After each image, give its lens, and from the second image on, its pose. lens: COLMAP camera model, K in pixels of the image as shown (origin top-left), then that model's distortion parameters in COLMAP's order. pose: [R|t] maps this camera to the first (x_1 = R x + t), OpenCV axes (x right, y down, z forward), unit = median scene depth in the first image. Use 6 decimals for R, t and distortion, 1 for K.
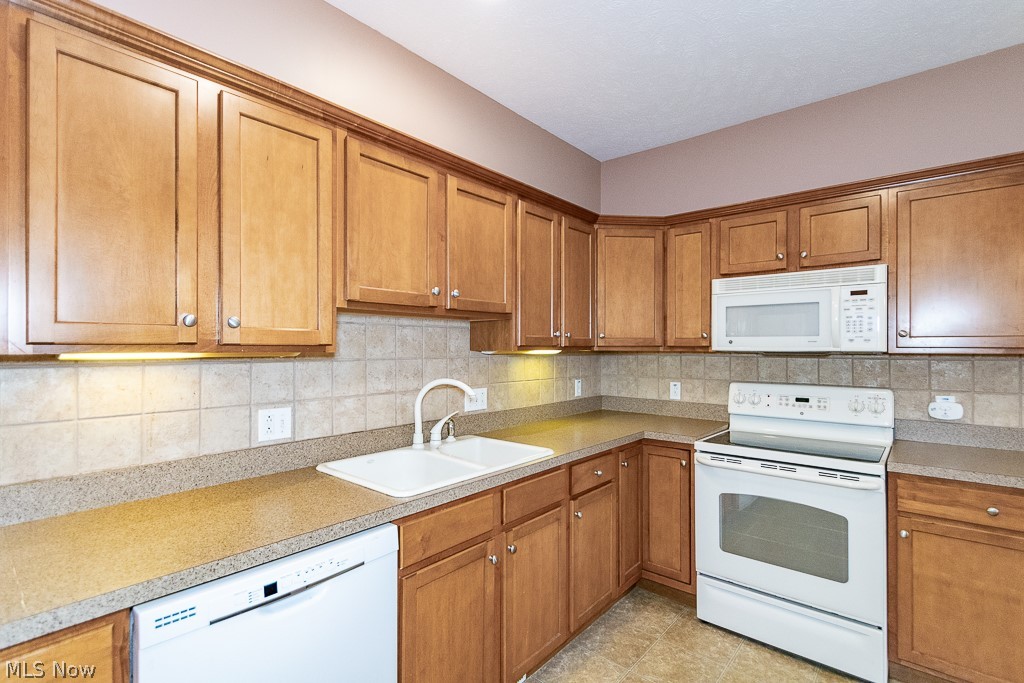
lens RADIAL K [[476.9, 0, 506.2], [0, 476.9, 345.0], [0, 0, 1]] dist [0.011665, -0.007914]
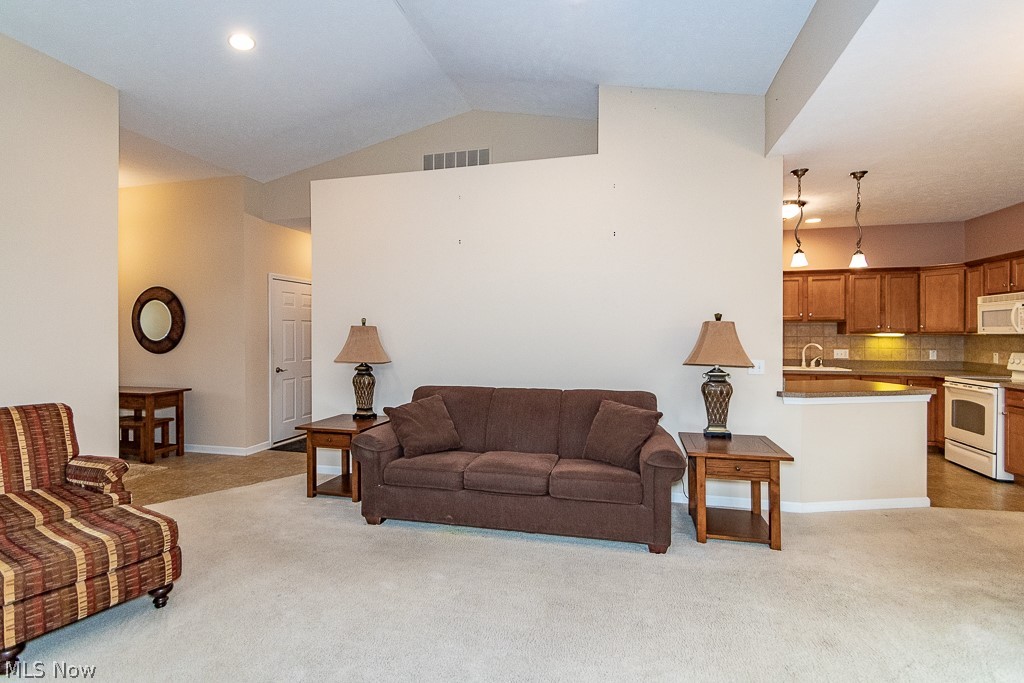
lens RADIAL K [[476.9, 0, 509.0], [0, 476.9, 336.5], [0, 0, 1]] dist [0.011665, -0.007914]
pose [[0.436168, 0.003595, -0.899858, 1.631823], [0.002995, 0.999981, 0.005447, 0.006517], [0.899860, -0.005071, 0.436149, -1.871138]]
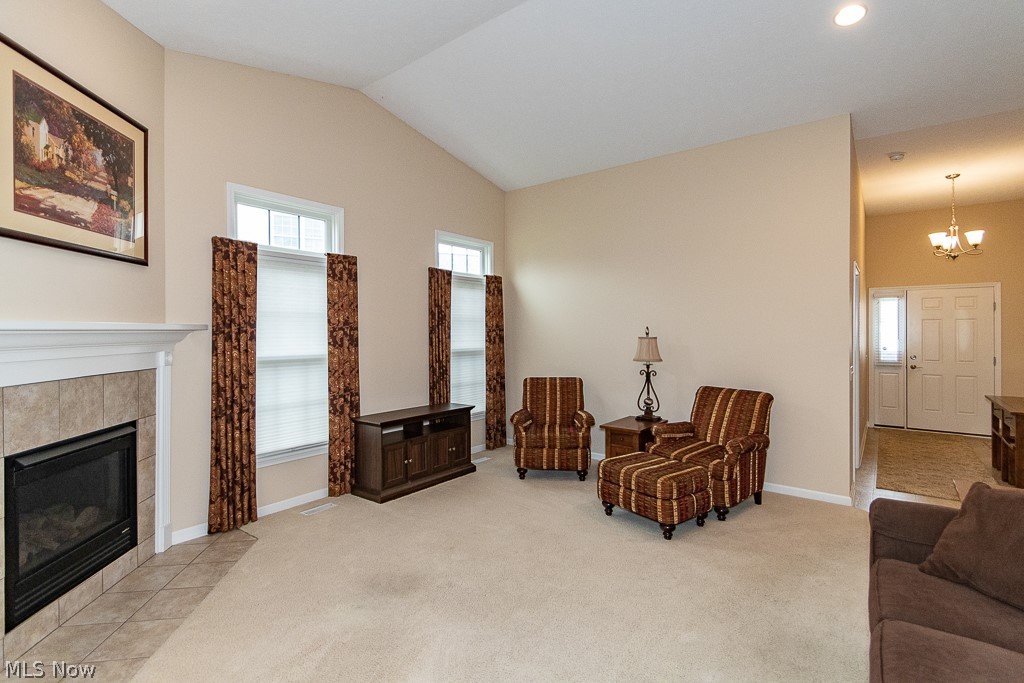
lens RADIAL K [[476.9, 0, 510.0], [0, 476.9, 329.4], [0, 0, 1]] dist [0.011665, -0.007914]
pose [[-0.998617, 0.007332, -0.052053, 0.908030], [0.007527, 0.999965, -0.003551, -0.044682], [0.052026, -0.003938, -0.998638, -0.586491]]
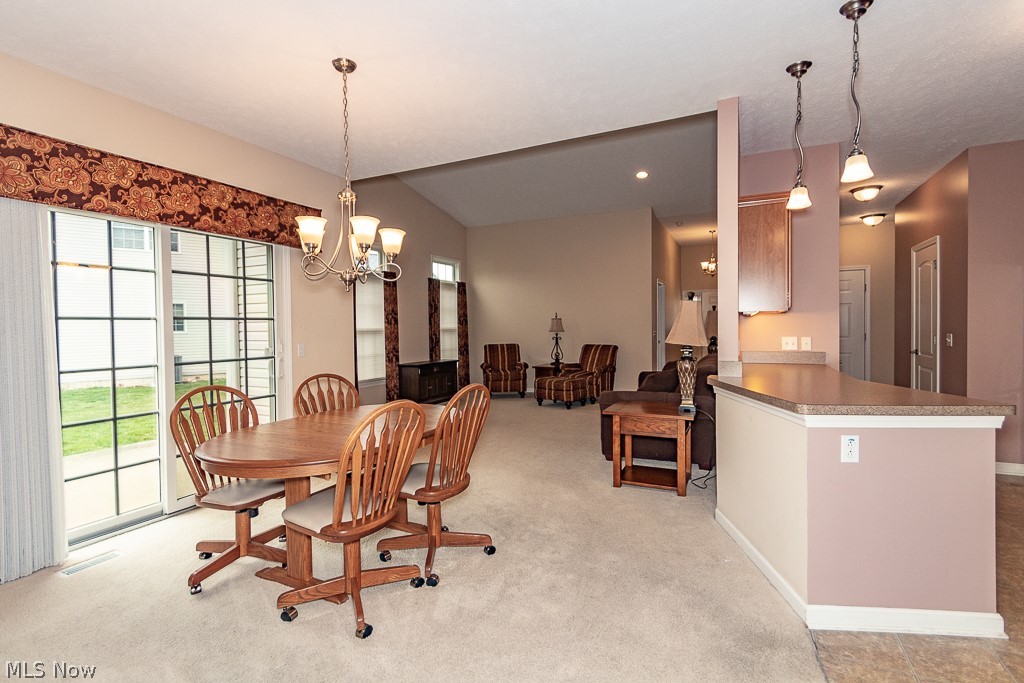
lens RADIAL K [[476.9, 0, 506.7], [0, 476.9, 338.0], [0, 0, 1]] dist [0.011665, -0.007914]
pose [[-0.967675, 0.022761, -0.251172, 1.563489], [0.017300, 0.999564, 0.023931, 0.048708], [0.251608, 0.018812, -0.967647, 0.994877]]
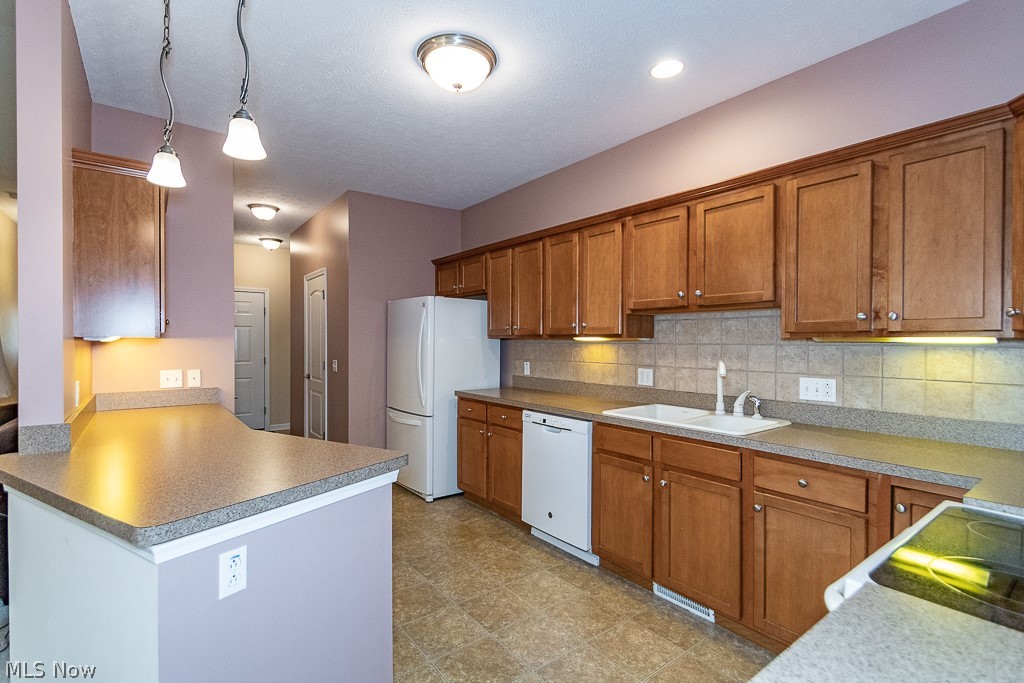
lens RADIAL K [[476.9, 0, 508.4], [0, 476.9, 345.0], [0, 0, 1]] dist [0.011665, -0.007914]
pose [[-0.205176, 0.008798, -0.978686, 1.153418], [0.000342, 0.999960, 0.008917, 0.019134], [0.978725, 0.001495, -0.205171, 0.686185]]
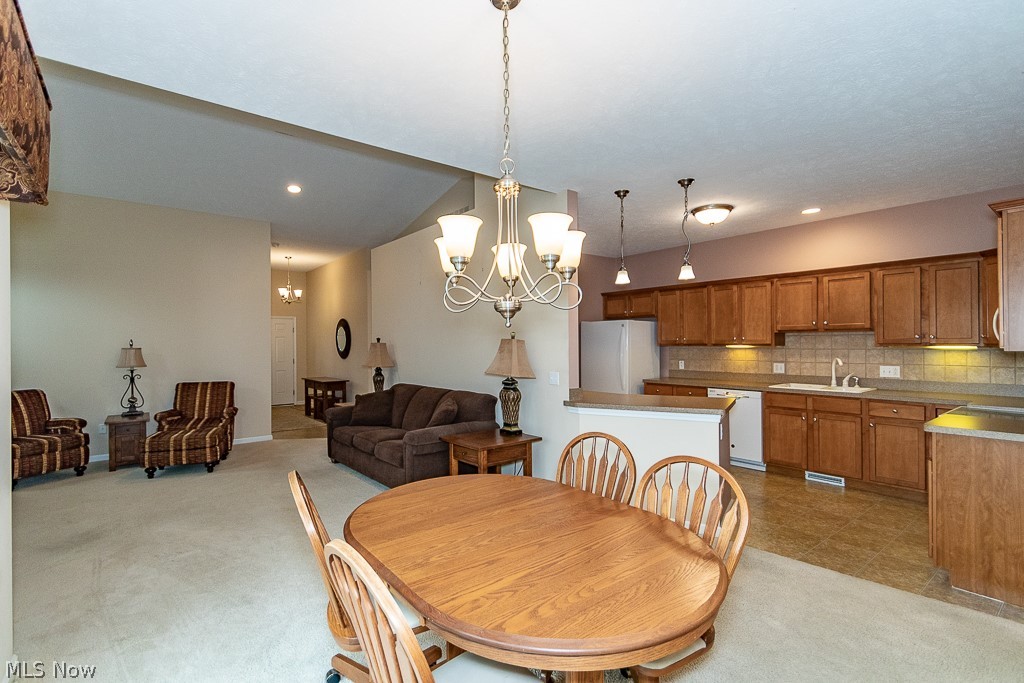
lens RADIAL K [[476.9, 0, 508.0], [0, 476.9, 342.5], [0, 0, 1]] dist [0.011665, -0.007914]
pose [[-0.183814, -0.000373, -0.982961, 2.417939], [0.009697, 0.999951, -0.002193, -0.015188], [0.982913, -0.009935, -0.183802, -0.163476]]
